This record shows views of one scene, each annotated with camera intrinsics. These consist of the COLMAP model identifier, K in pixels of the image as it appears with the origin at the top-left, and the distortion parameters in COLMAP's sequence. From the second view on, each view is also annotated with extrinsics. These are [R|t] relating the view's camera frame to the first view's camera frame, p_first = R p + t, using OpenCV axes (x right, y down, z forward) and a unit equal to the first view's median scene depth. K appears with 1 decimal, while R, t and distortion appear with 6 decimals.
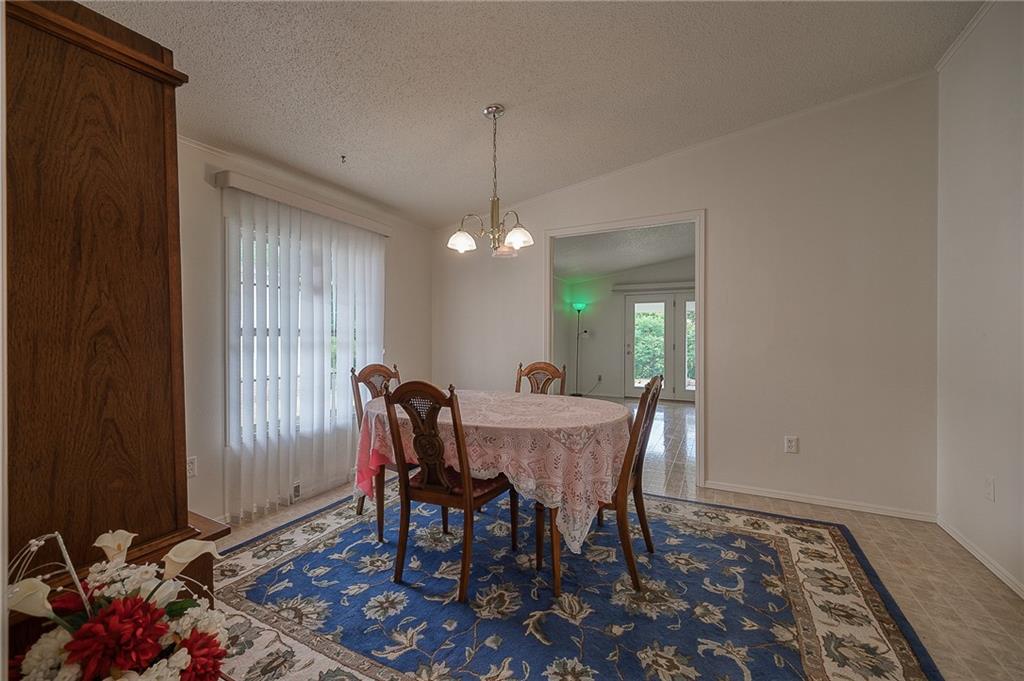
lens RADIAL K [[408.7, 0, 512.0], [0, 408.7, 340.5], [0, 0, 1]] dist [0.000385, 0.000029]
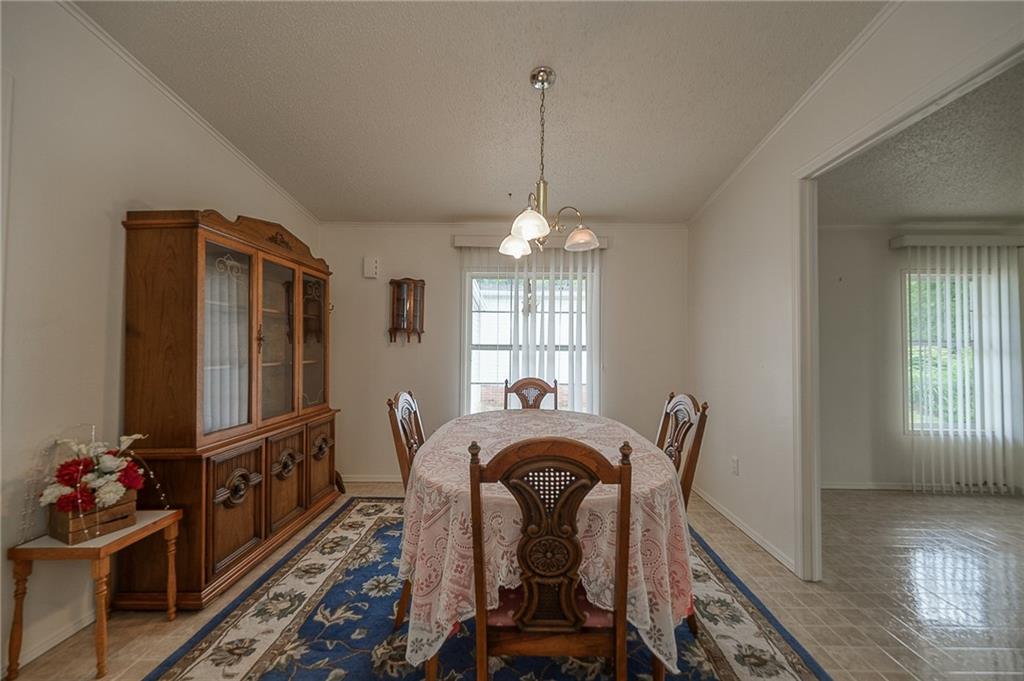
lens RADIAL K [[377.2, 0, 512.0], [0, 377.2, 340.5], [0, 0, 1]] dist [-0.000318, -0.000031]
pose [[0.441829, -0.020643, -0.896862, 0.912167], [-0.014333, 0.999445, -0.030065, -0.013453], [0.896985, 0.026139, 0.441288, 0.944166]]
